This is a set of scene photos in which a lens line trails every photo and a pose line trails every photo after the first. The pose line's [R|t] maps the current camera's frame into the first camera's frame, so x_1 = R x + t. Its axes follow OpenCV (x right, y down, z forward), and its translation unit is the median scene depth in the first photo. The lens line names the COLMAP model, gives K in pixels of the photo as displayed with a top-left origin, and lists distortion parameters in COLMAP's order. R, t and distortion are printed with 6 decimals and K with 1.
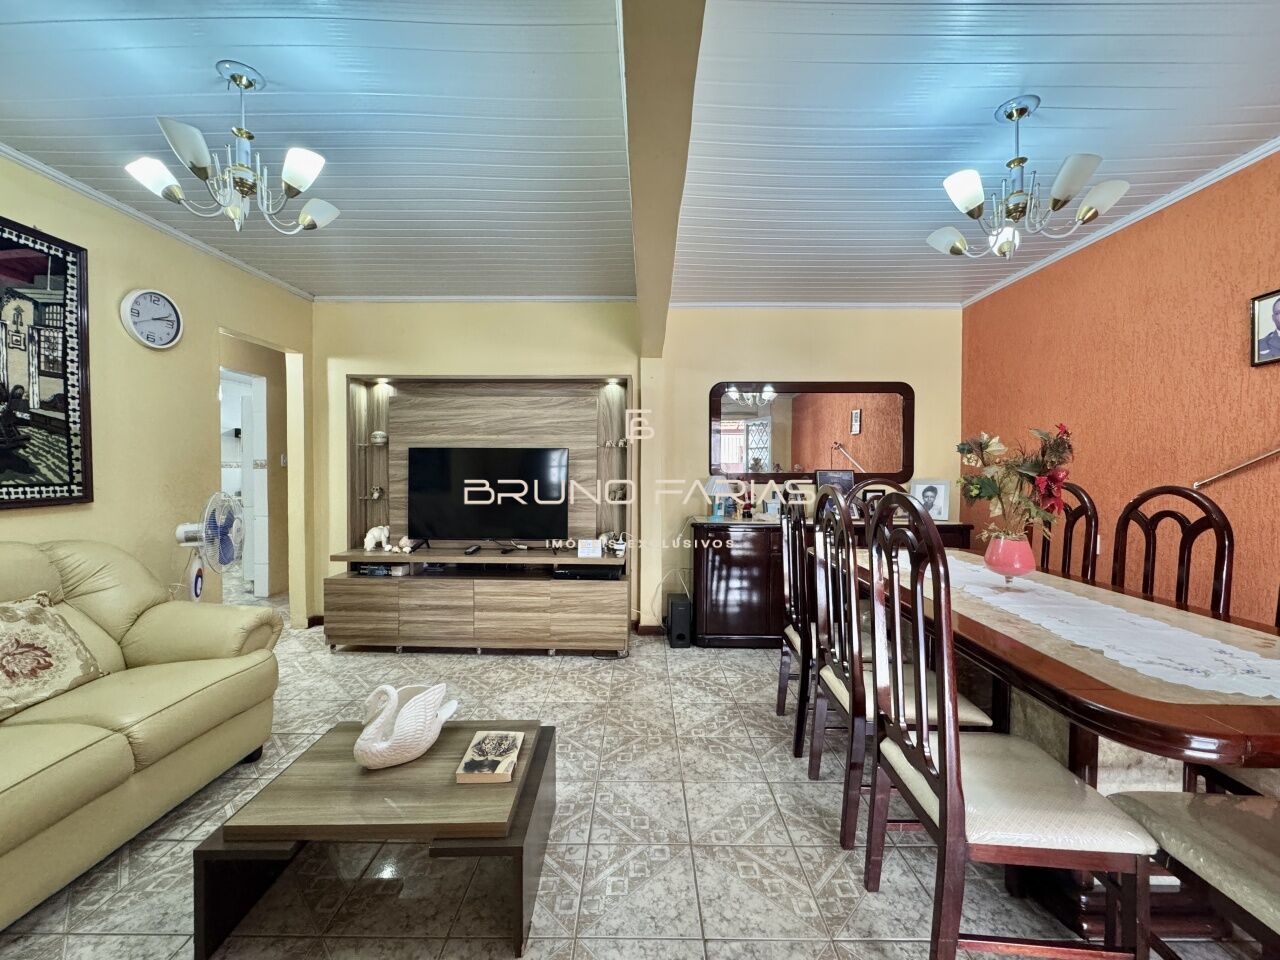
lens RADIAL K [[510.4, 0, 641.3], [0, 510.4, 479.3], [0, 0, 1]] dist [-0.004234, 0.000623]
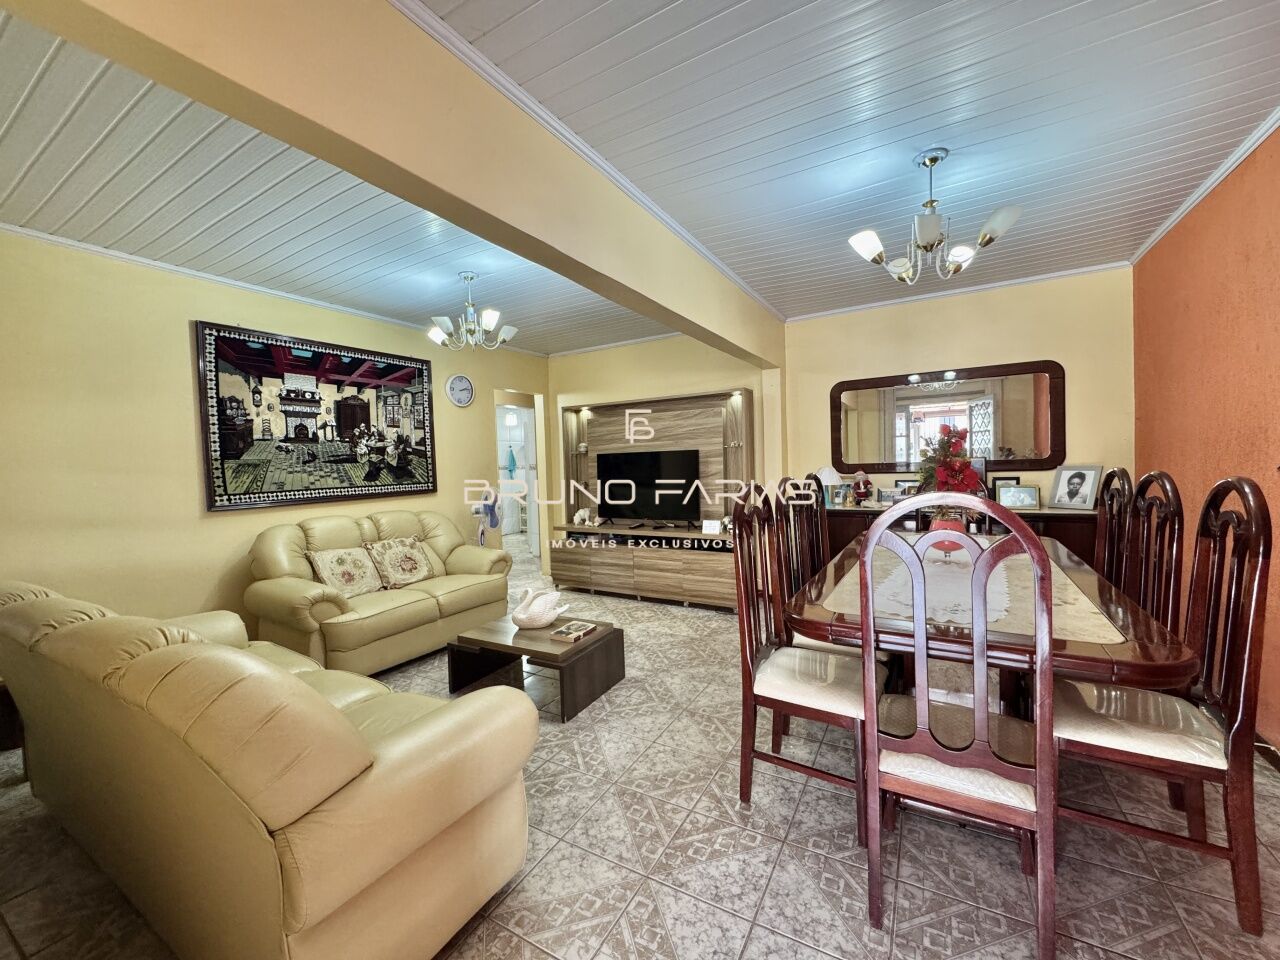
lens RADIAL K [[510.4, 0, 640.0], [0, 510.4, 480.8], [0, 0, 1]] dist [-0.004234, 0.000623]
pose [[0.867191, -0.014232, -0.497773, 0.393205], [0.024587, 0.999596, 0.014254, -0.004523], [0.497369, -0.024600, 0.867190, -0.208214]]
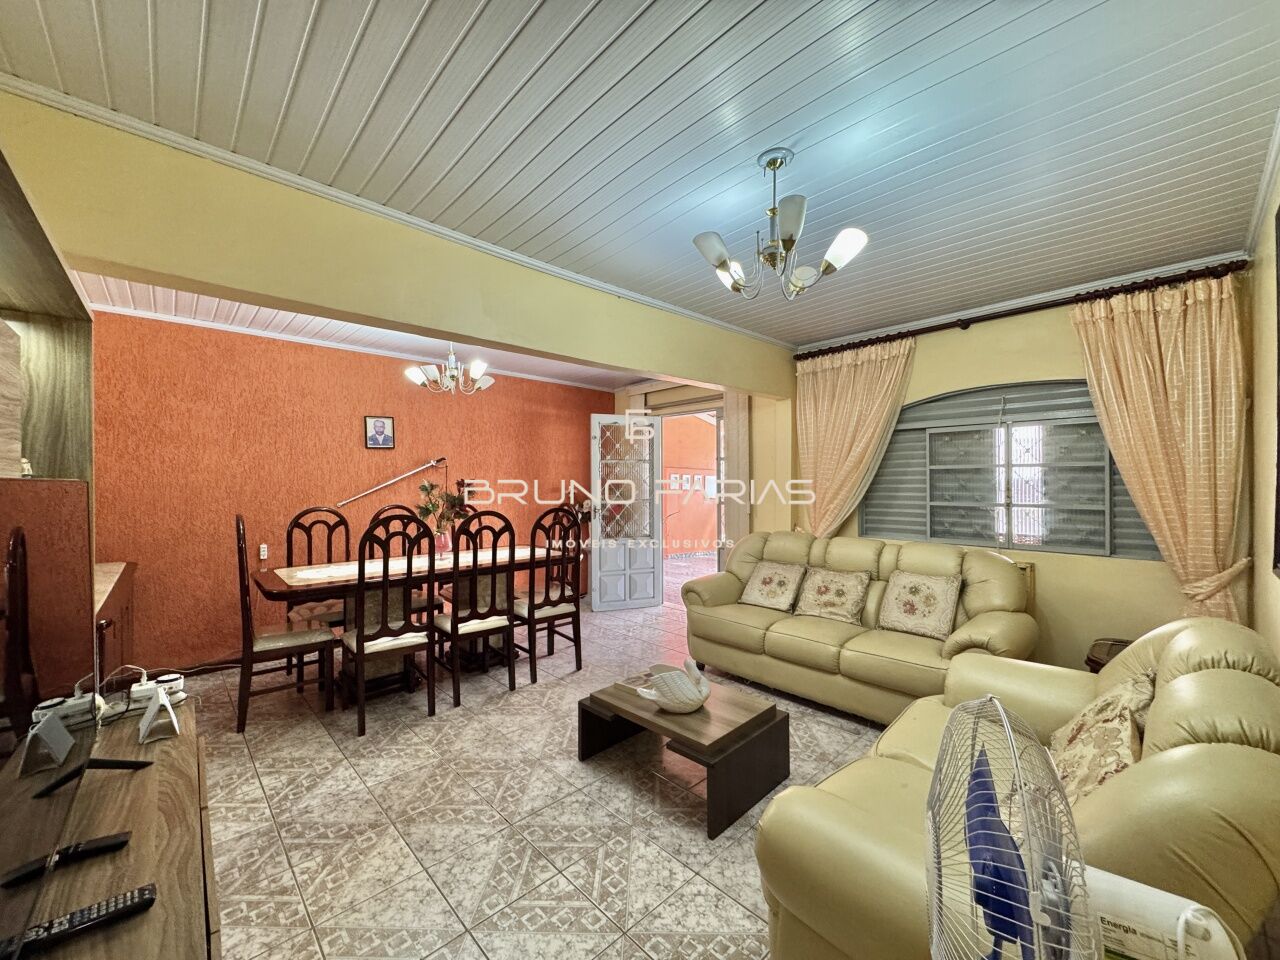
lens RADIAL K [[510.4, 0, 636.1], [0, 510.4, 468.3], [0, 0, 1]] dist [-0.004234, 0.000623]
pose [[-0.683303, 0.005974, 0.730111, -0.721617], [0.012690, 0.999913, 0.003695, -0.079720], [-0.730025, 0.011790, -0.683319, 1.024255]]
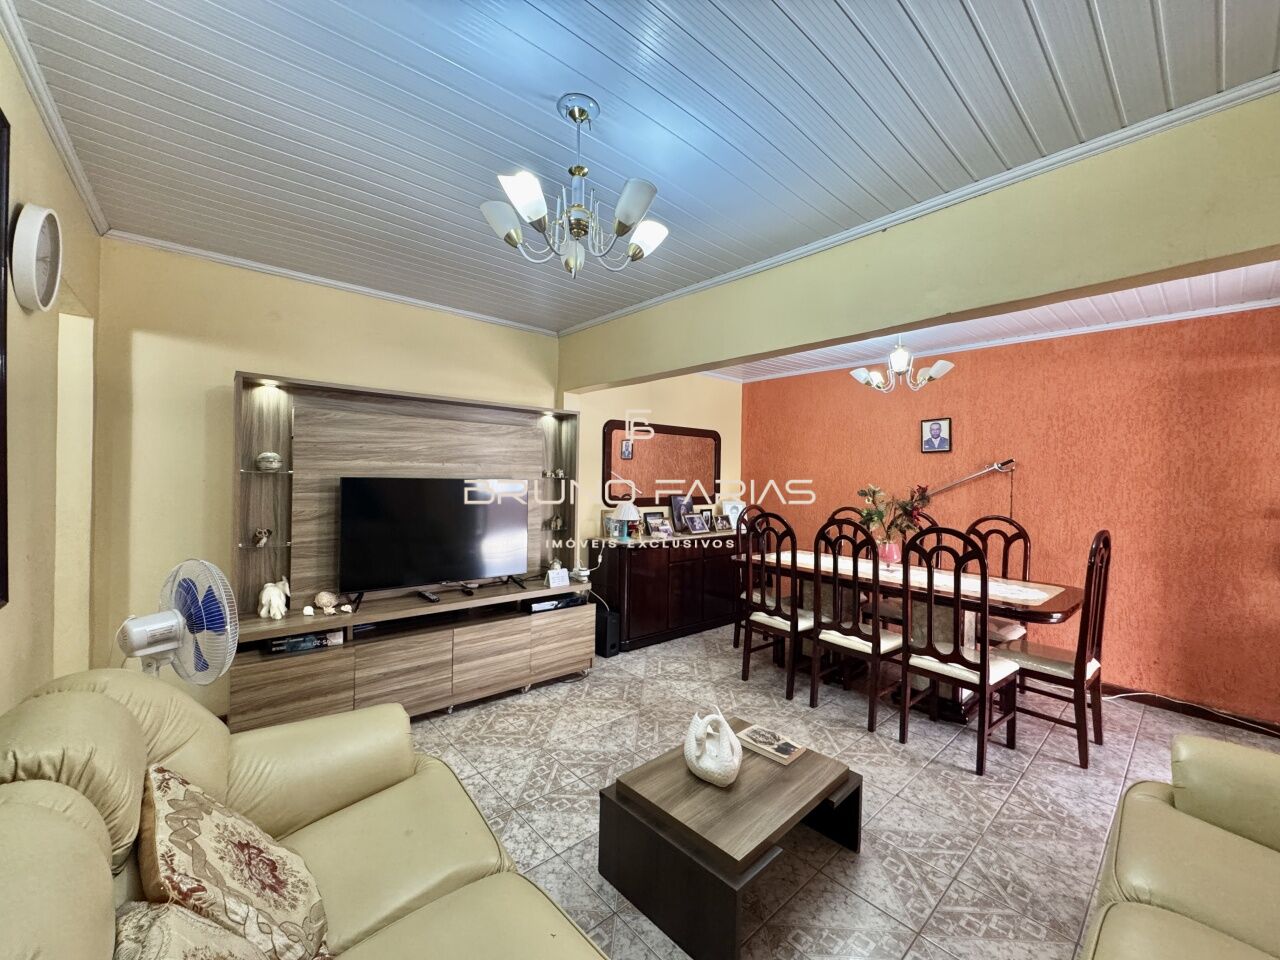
lens RADIAL K [[510.4, 0, 642.5], [0, 510.4, 481.4], [0, 0, 1]] dist [-0.004234, 0.000623]
pose [[0.744430, 0.003344, 0.667693, -0.676098], [-0.001752, 0.999994, -0.003055, -0.058385], [-0.667699, 0.001104, 0.744431, 0.120433]]
